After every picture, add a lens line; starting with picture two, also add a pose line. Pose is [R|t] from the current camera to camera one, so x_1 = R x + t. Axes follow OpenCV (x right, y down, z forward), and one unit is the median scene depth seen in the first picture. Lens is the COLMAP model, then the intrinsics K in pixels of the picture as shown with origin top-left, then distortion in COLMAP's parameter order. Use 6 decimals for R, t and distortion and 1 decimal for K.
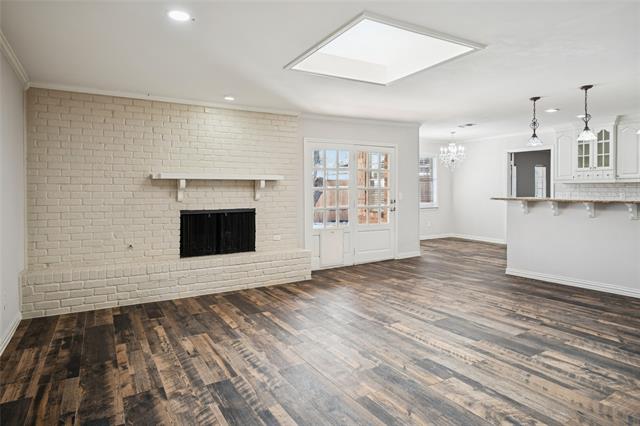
lens RADIAL K [[381.9, 0, 320.9], [0, 381.9, 198.2], [0, 0, 1]] dist [0.001017, -0.000577]
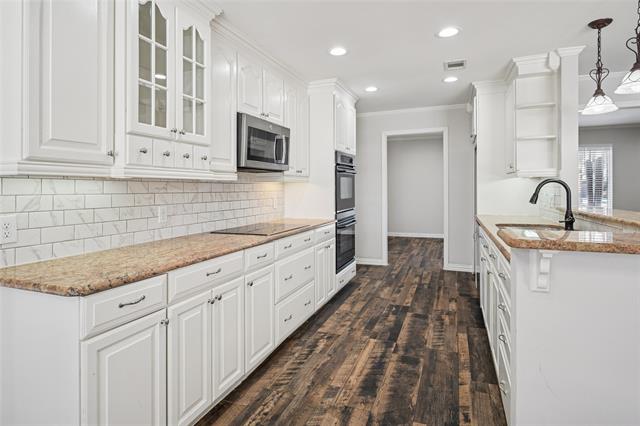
lens RADIAL K [[347.6, 0, 267.4], [0, 347.6, 187.5], [0, 0, 1]] dist [-0.000299, 0.000132]
pose [[-0.615045, 0.009890, 0.788430, 0.858966], [0.024259, 0.999685, 0.006385, -0.064985], [-0.788118, 0.023054, -0.615092, 2.194948]]
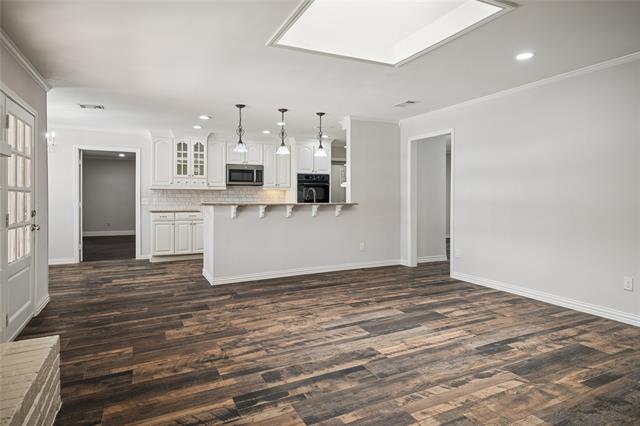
lens RADIAL K [[376.8, 0, 319.4], [0, 376.8, 202.2], [0, 0, 1]] dist [0.000452, 0.000604]
pose [[0.077993, -0.009244, 0.996911, -0.655771], [0.019363, 0.999782, 0.007756, -0.008884], [-0.996766, 0.018699, 0.078155, 1.082863]]
